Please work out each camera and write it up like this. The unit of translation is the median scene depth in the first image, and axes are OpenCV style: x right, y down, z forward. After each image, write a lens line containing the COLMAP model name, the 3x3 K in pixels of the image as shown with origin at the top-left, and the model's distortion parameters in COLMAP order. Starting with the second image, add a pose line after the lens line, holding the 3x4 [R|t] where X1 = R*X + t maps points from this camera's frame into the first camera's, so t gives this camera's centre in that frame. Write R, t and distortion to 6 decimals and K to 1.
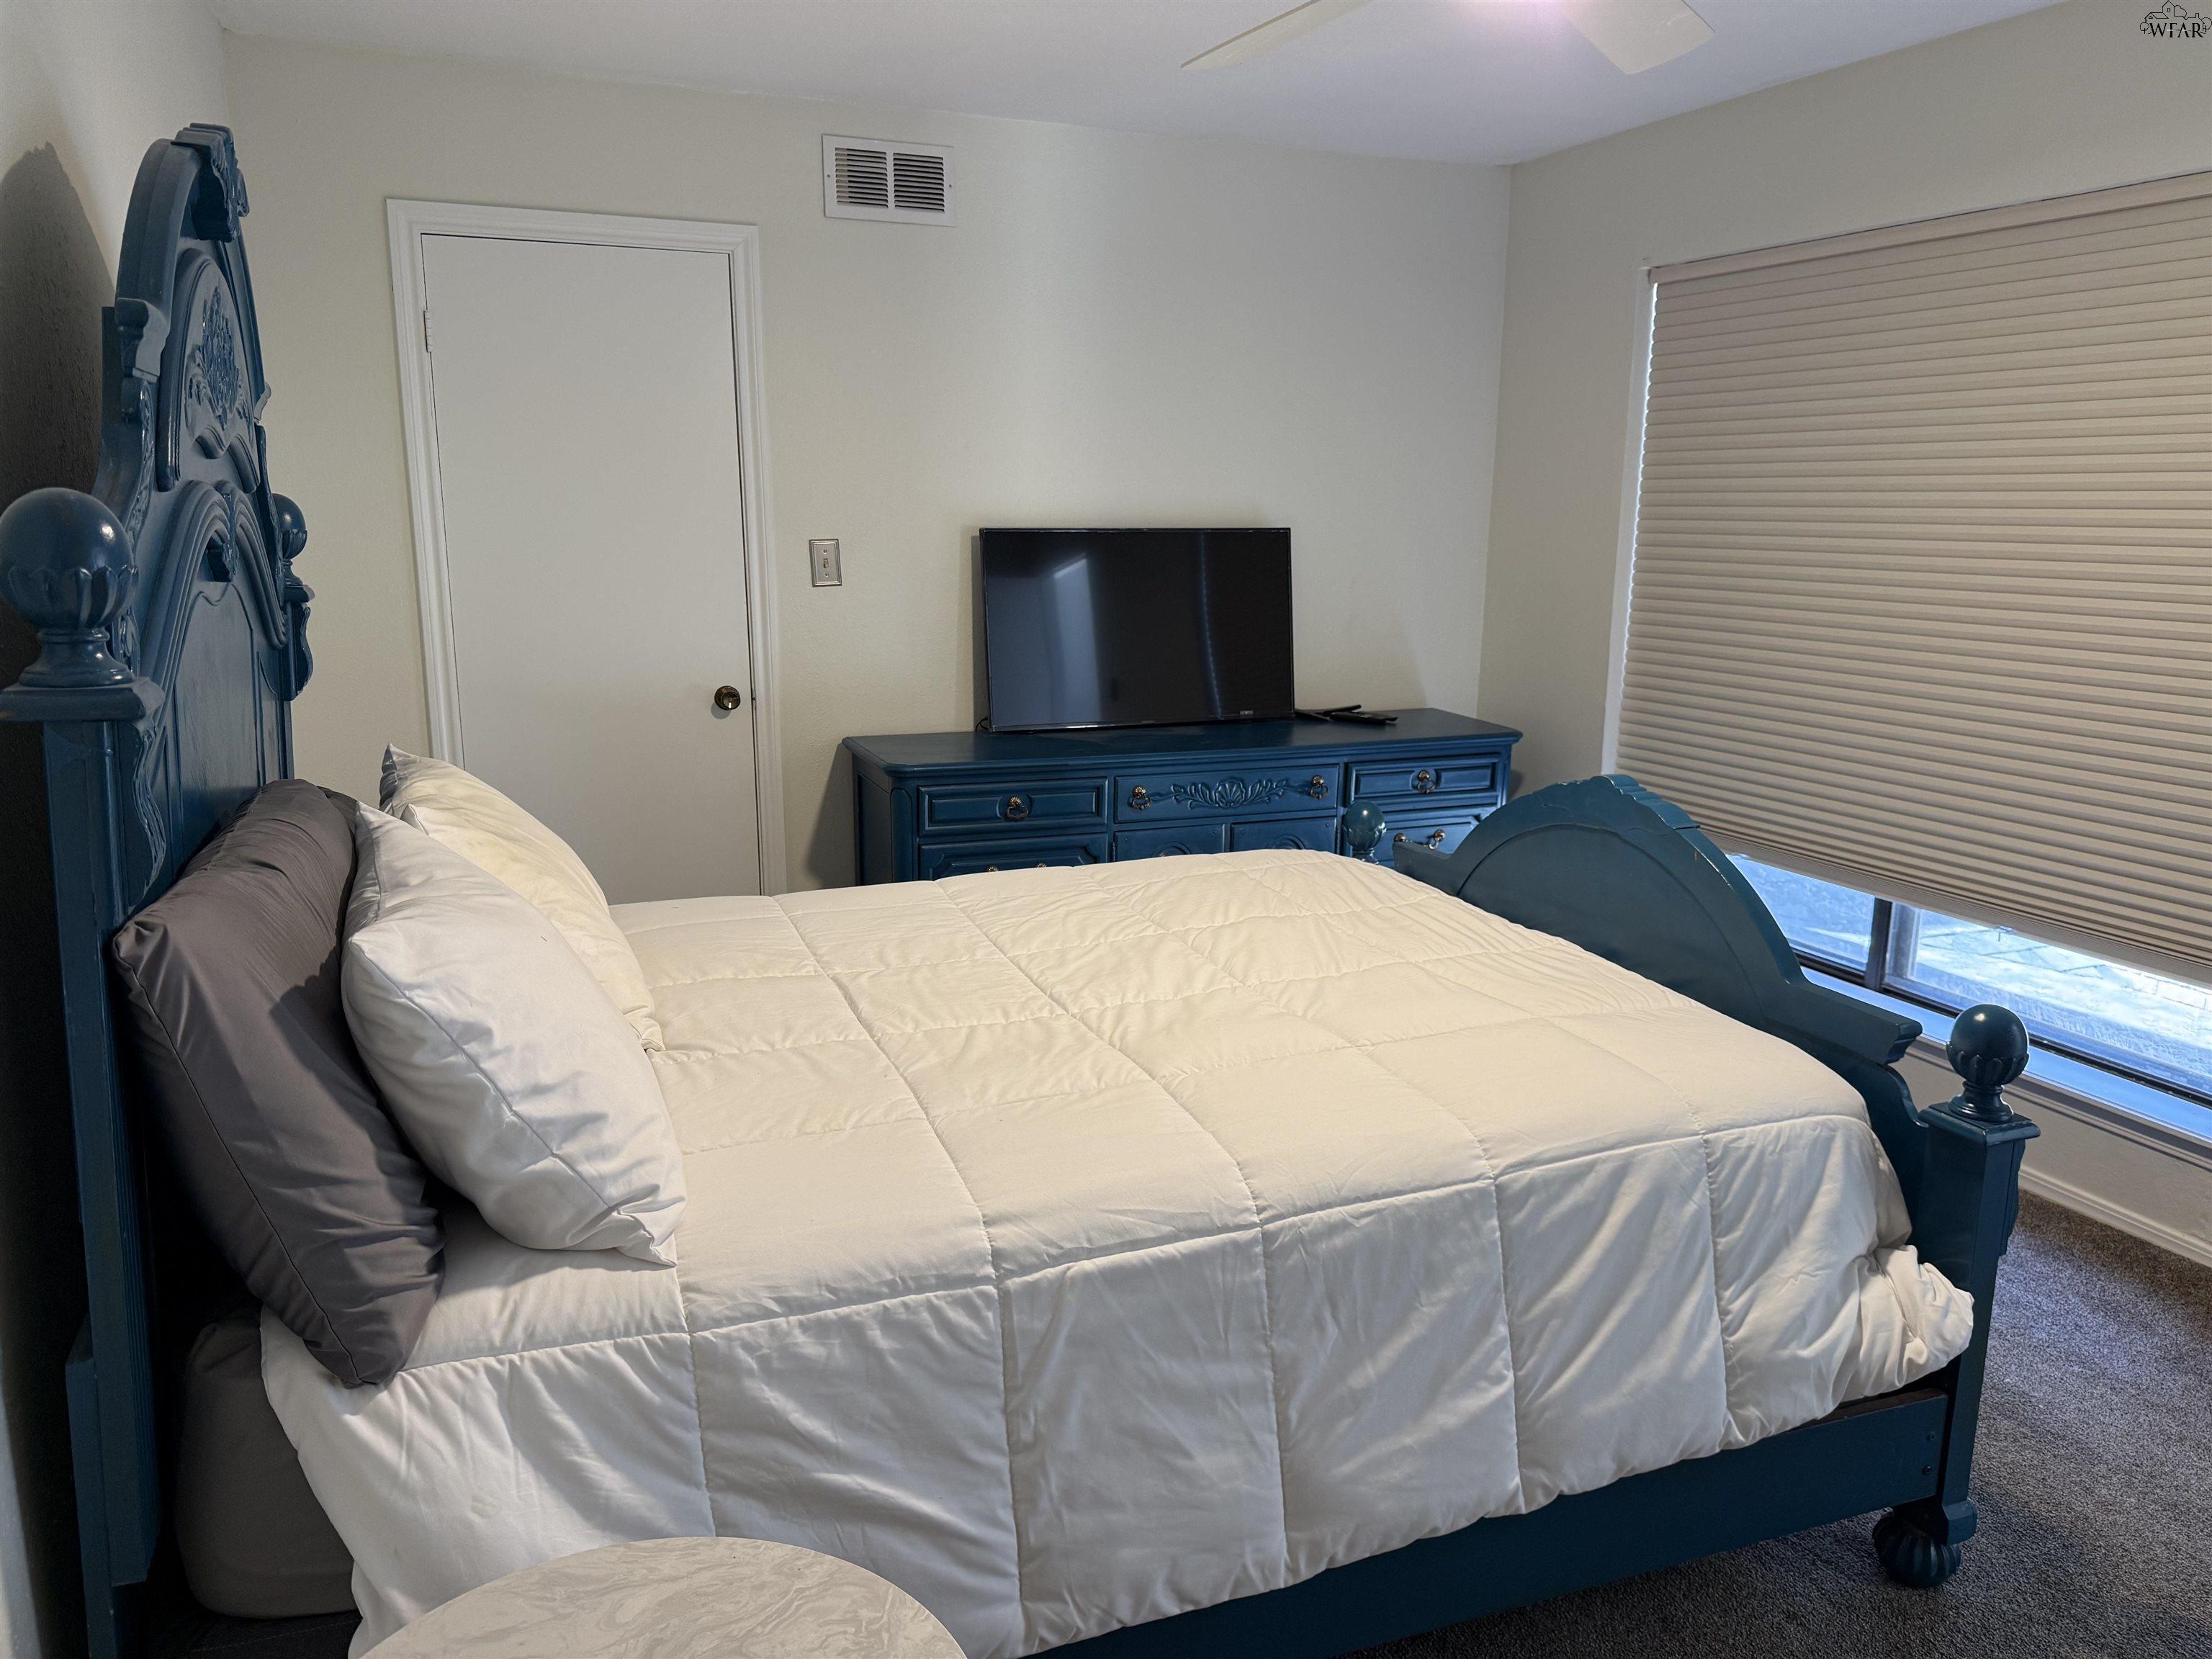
lens RADIAL K [[1548.6, 0, 1097.5], [0, 1548.6, 837.0], [0, 0, 1]] dist [0.025749, -0.003834]
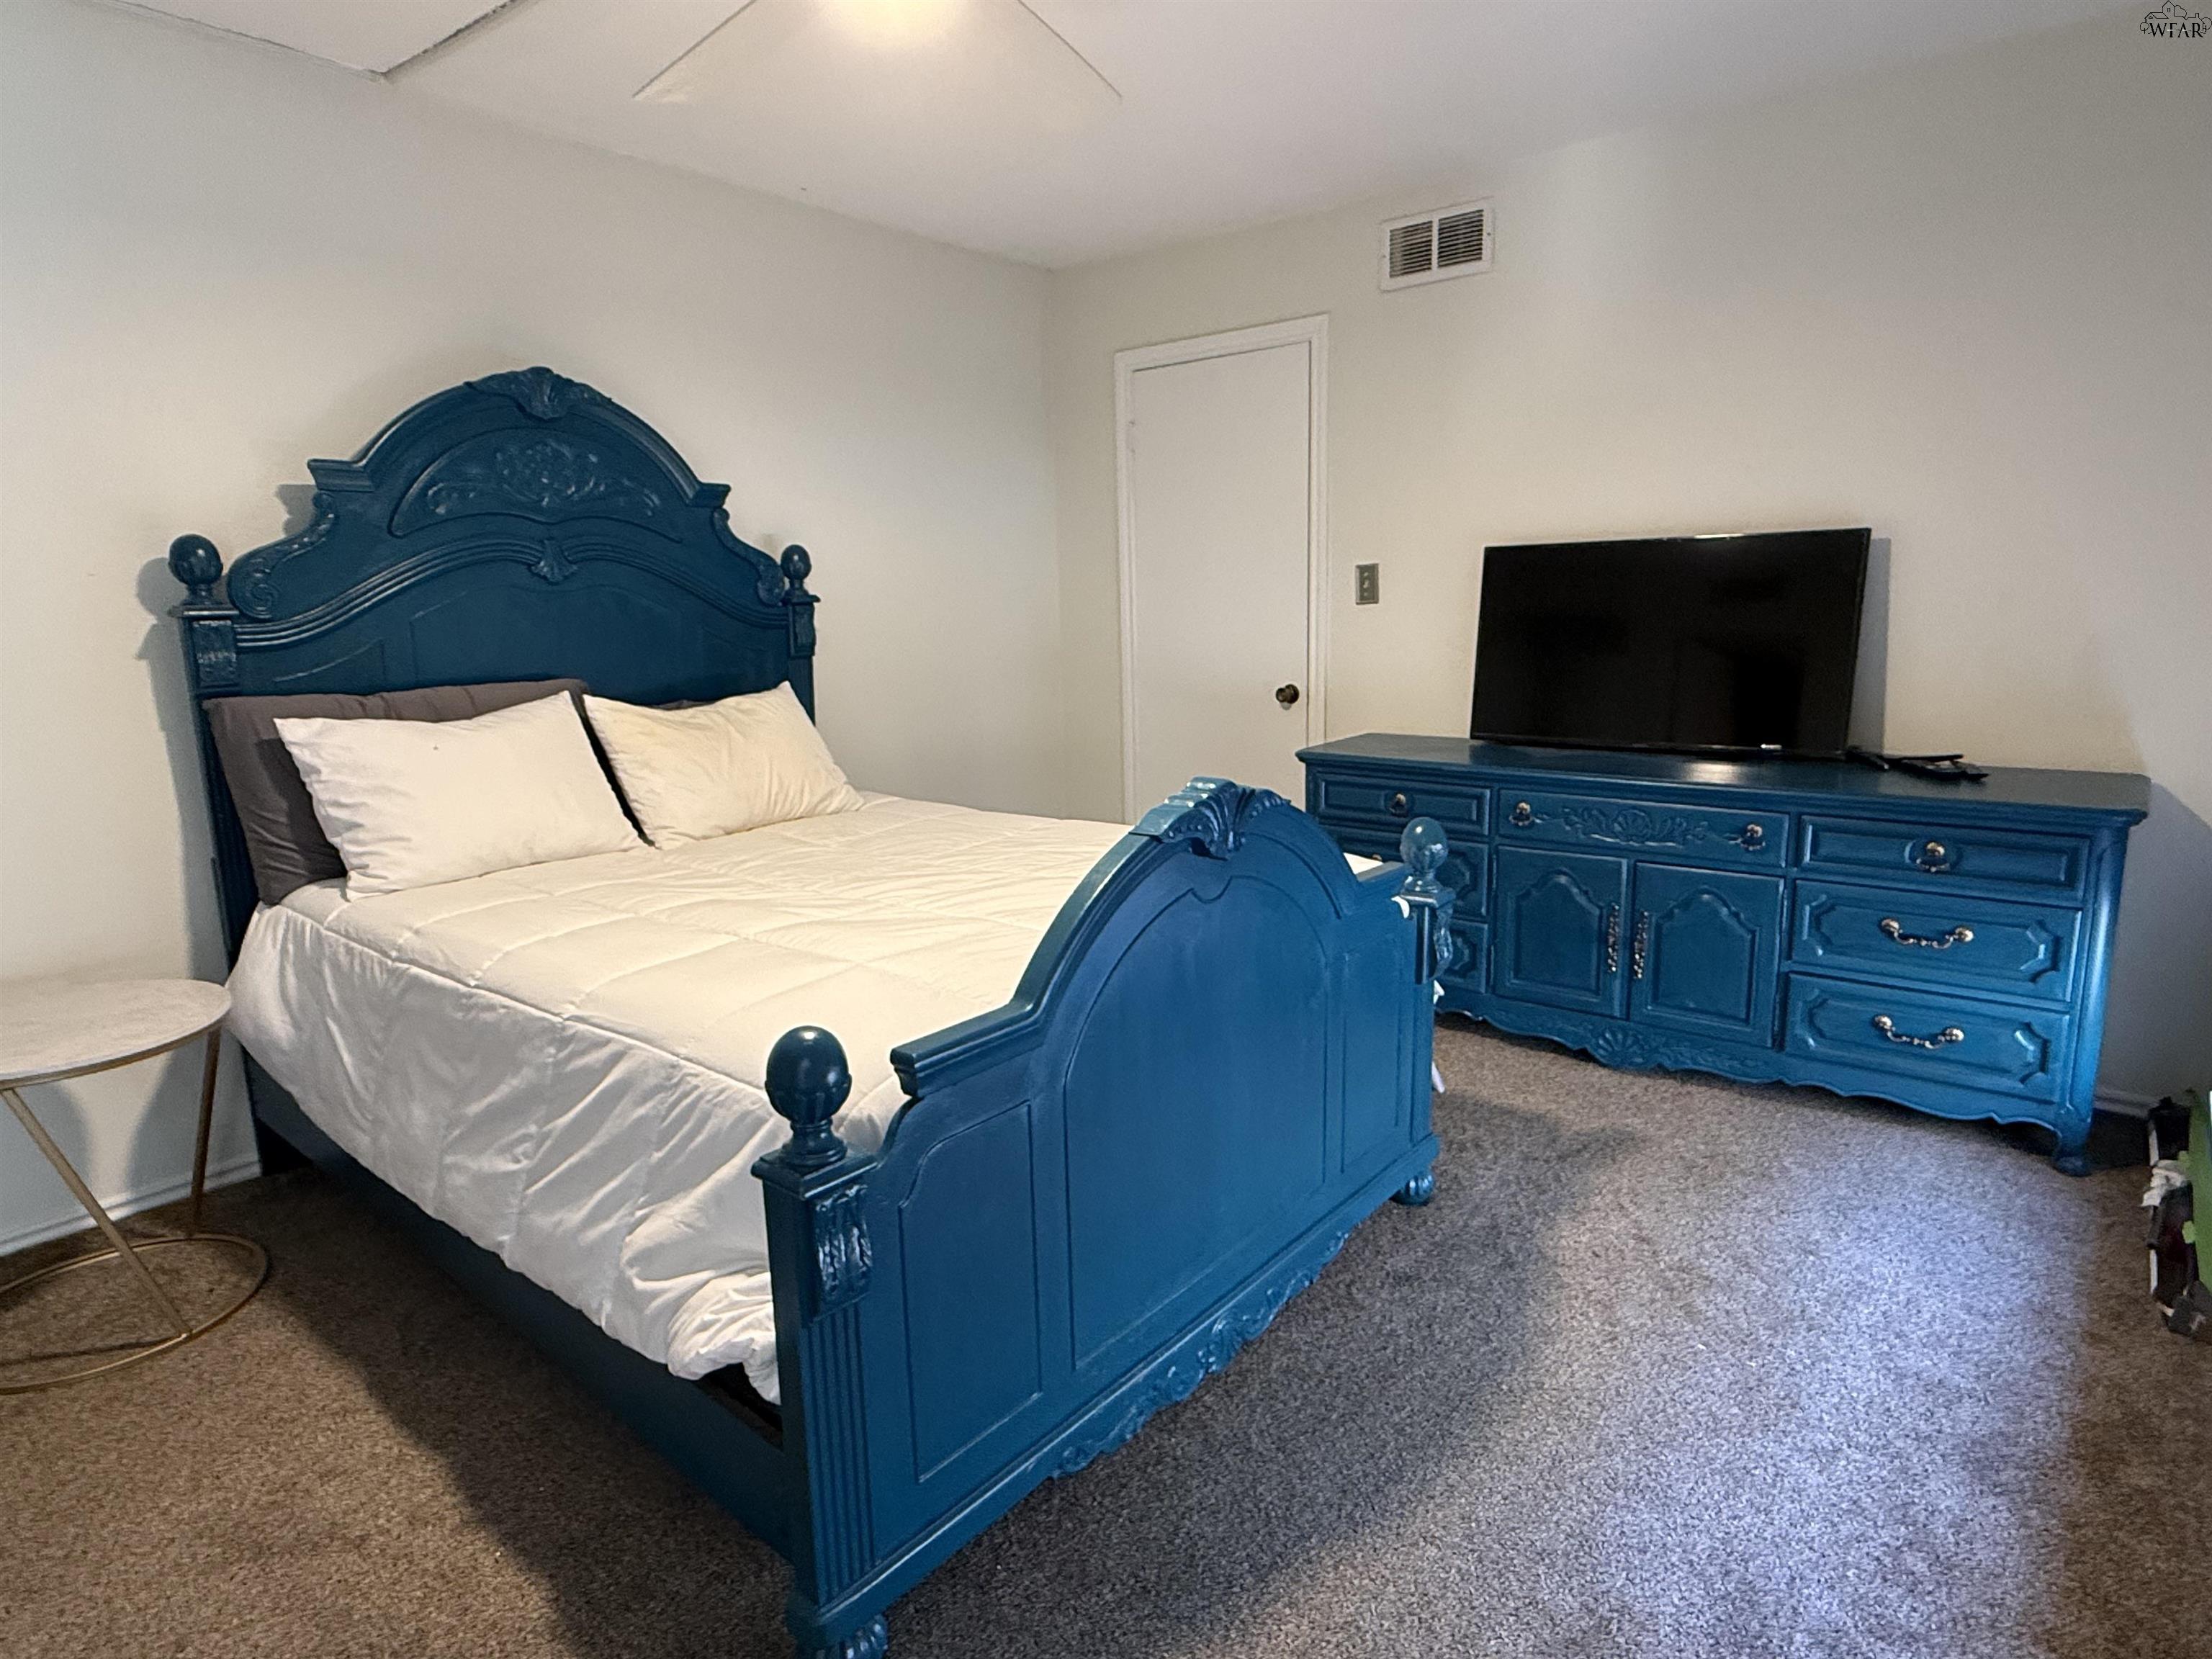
lens RADIAL K [[1255.2, 0, 1103.3], [0, 1255.2, 818.0], [0, 0, 1]] dist [-0.007935, -0.000791]
pose [[0.472273, 0.133131, -0.871341, 1.248858], [-0.153390, 0.985858, 0.067489, -0.074612], [0.868003, 0.101782, 0.486015, 0.811263]]
